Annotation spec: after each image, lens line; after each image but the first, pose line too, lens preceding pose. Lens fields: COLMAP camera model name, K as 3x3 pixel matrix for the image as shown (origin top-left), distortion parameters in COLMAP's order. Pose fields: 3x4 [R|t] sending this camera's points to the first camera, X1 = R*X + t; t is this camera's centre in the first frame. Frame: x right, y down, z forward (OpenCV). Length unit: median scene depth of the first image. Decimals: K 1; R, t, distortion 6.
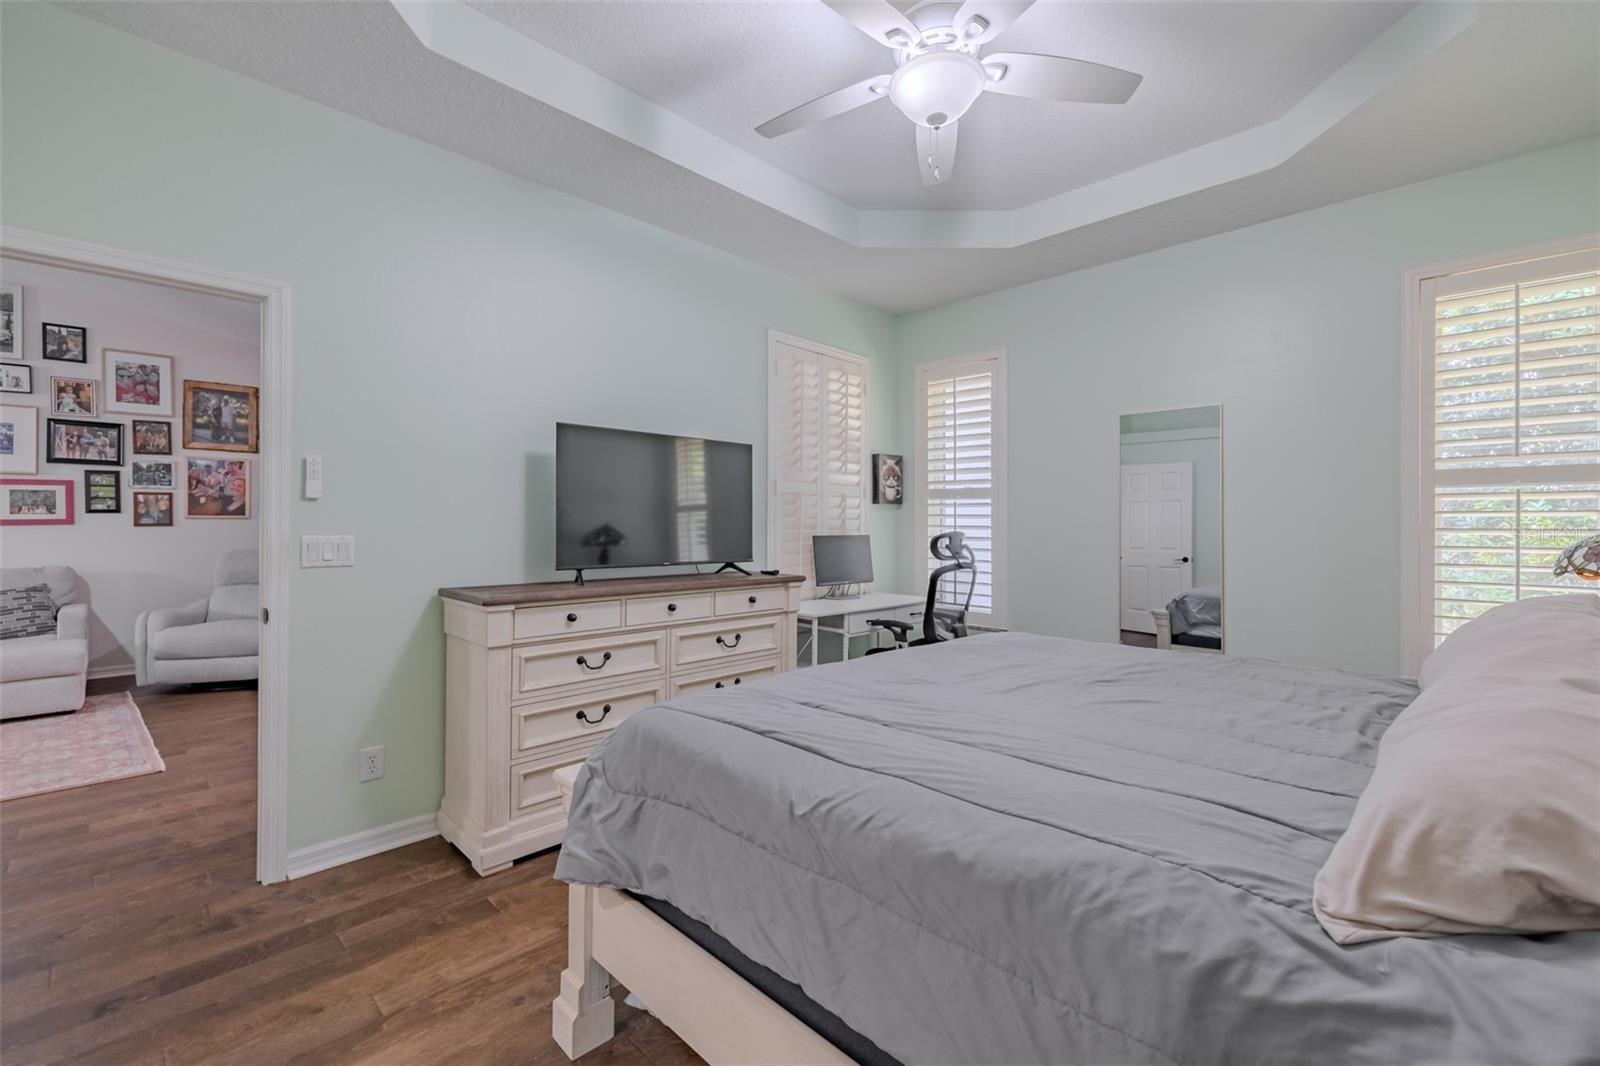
lens RADIAL K [[675.7, 0, 797.7], [0, 675.7, 521.5], [0, 0, 1]] dist [0.000514, -0.000007]
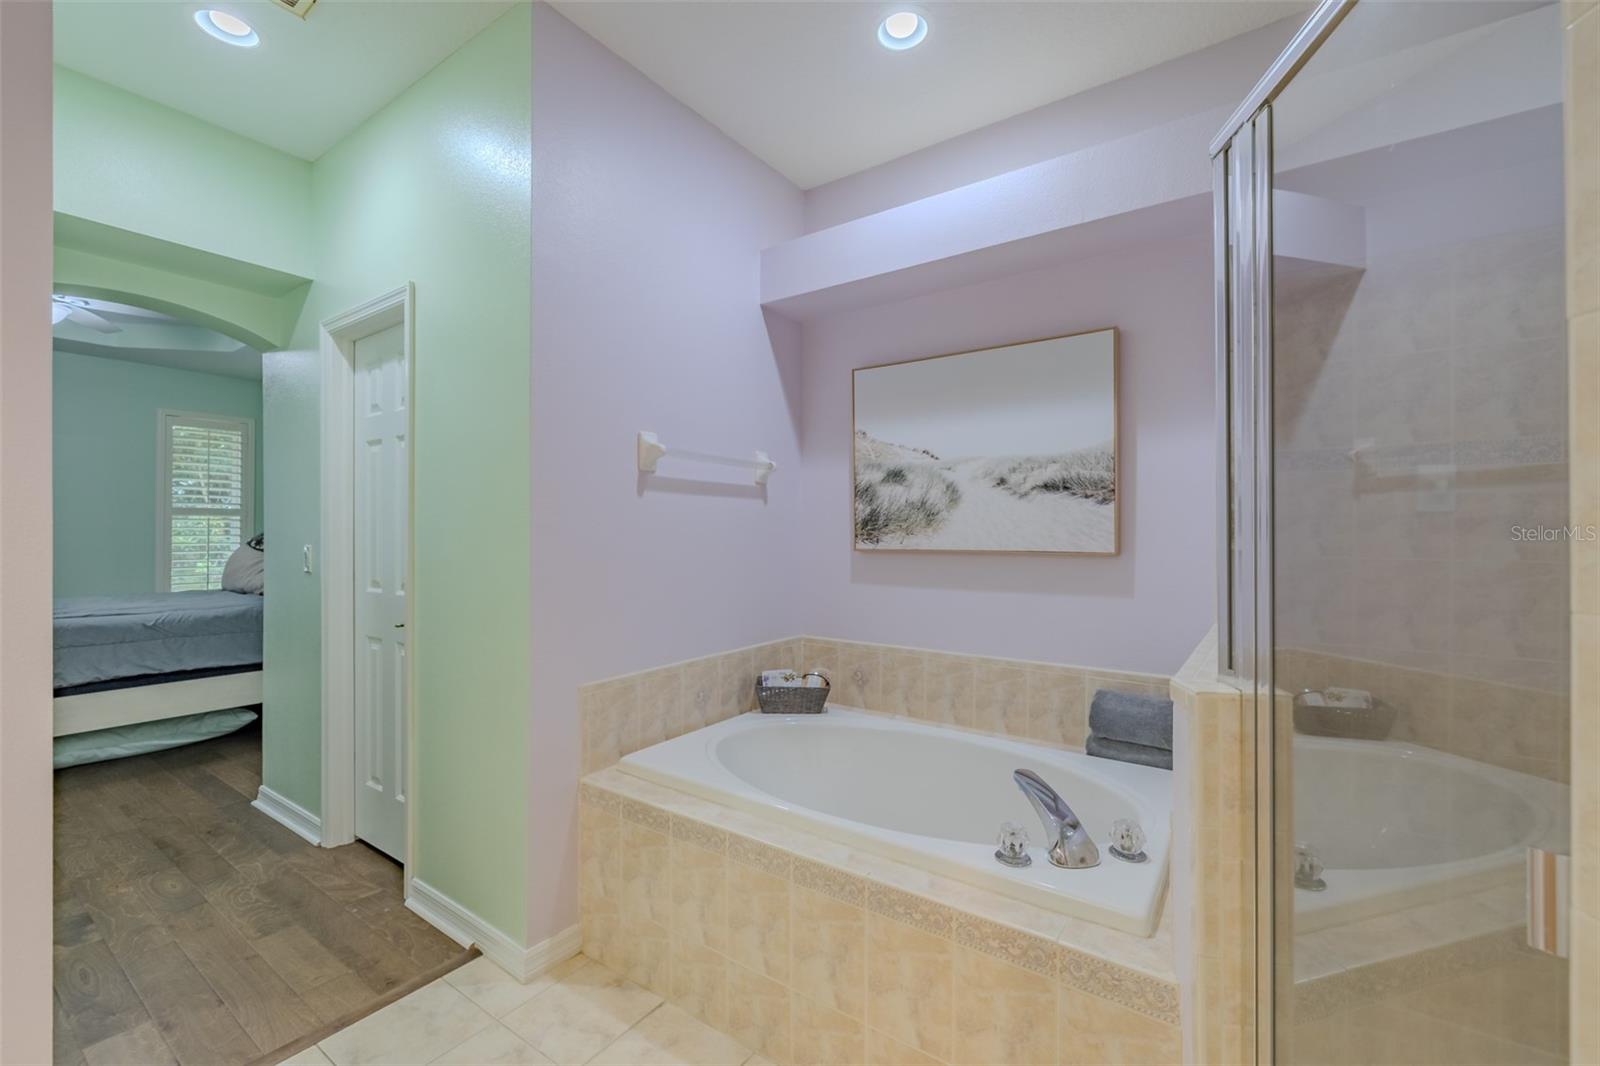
lens RADIAL K [[669.5, 0, 797.5], [0, 669.5, 530.8], [0, 0, 1]] dist [-0.000653, -0.000002]
pose [[-0.154192, 0.001405, 0.988040, -1.487051], [-0.002486, 0.999995, -0.001810, -0.004188], [-0.988038, -0.002736, -0.154188, -0.628570]]
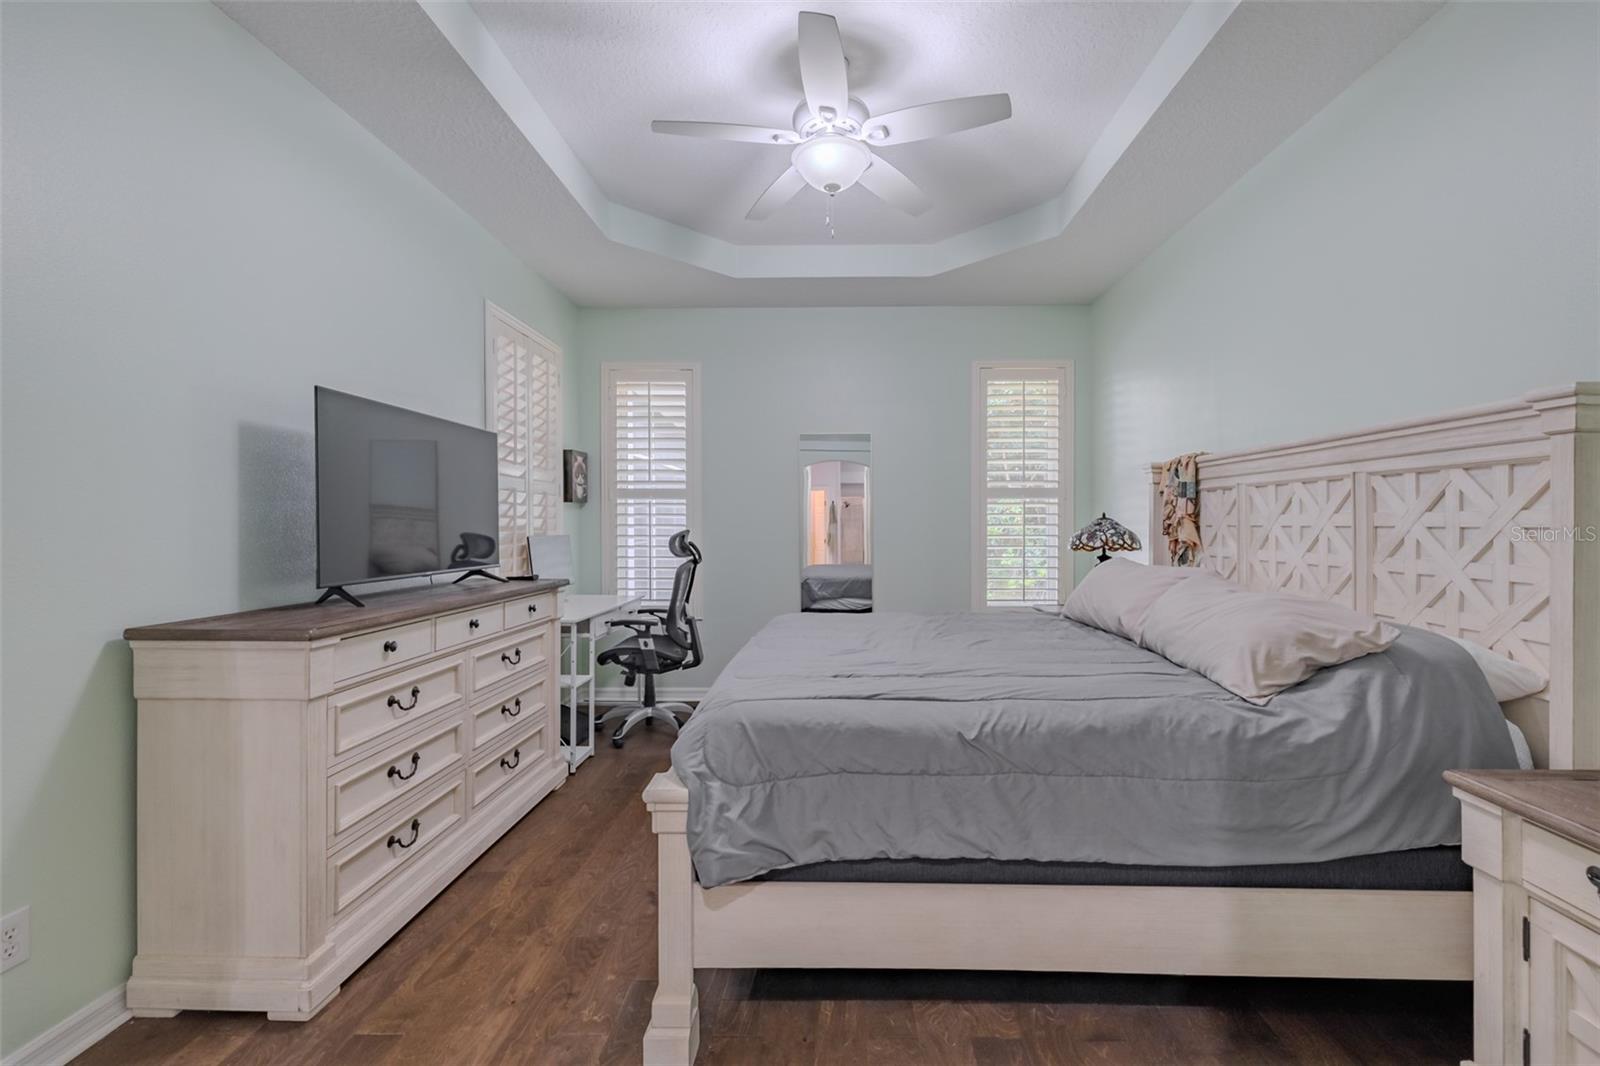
lens RADIAL K [[686.3, 0, 825.5], [0, 686.3, 523.4], [0, 0, 1]] dist [0.000183, 0.000120]
pose [[0.725985, -0.004968, 0.687693, -0.481986], [0.001468, 0.999983, 0.005674, -0.001649], [-0.687709, -0.003110, 0.725980, 0.086665]]
